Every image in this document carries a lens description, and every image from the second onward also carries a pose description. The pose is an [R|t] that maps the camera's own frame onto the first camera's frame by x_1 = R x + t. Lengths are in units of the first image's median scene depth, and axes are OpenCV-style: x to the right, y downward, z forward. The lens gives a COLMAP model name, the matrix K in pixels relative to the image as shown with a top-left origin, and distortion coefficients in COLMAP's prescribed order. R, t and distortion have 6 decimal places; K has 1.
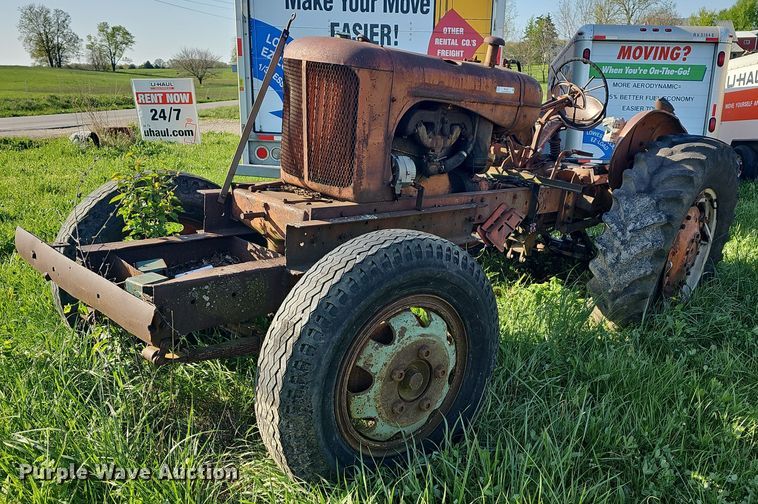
lens RADIAL K [[616.0, 0, 377.9], [0, 616.0, 254.1], [0, 0, 1]] dist [0.038287, 0.002305]
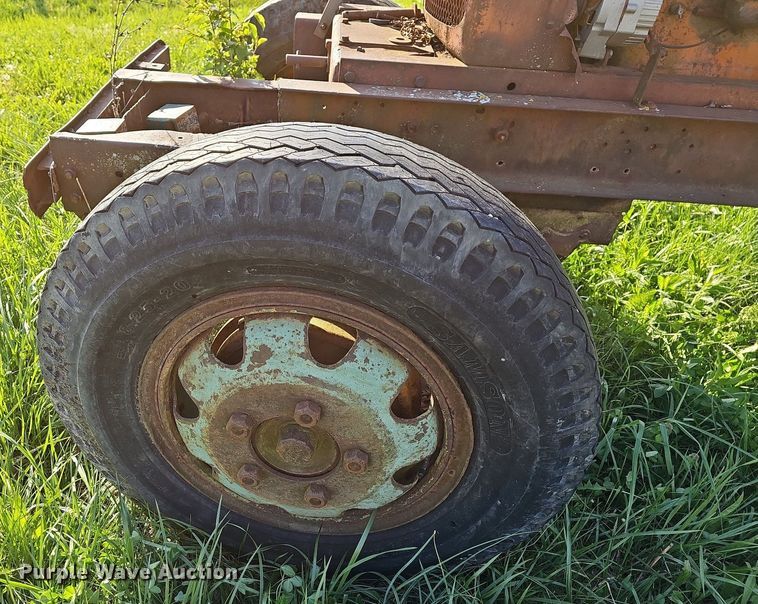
lens RADIAL K [[544.8, 0, 379.1], [0, 544.8, 303.7], [0, 0, 1]] dist [0.017626, -0.007229]
pose [[0.671866, 0.407281, -0.618642, 0.198514], [-0.186225, 0.901301, 0.391123, -0.050222], [0.716879, -0.147576, 0.681400, 0.464612]]
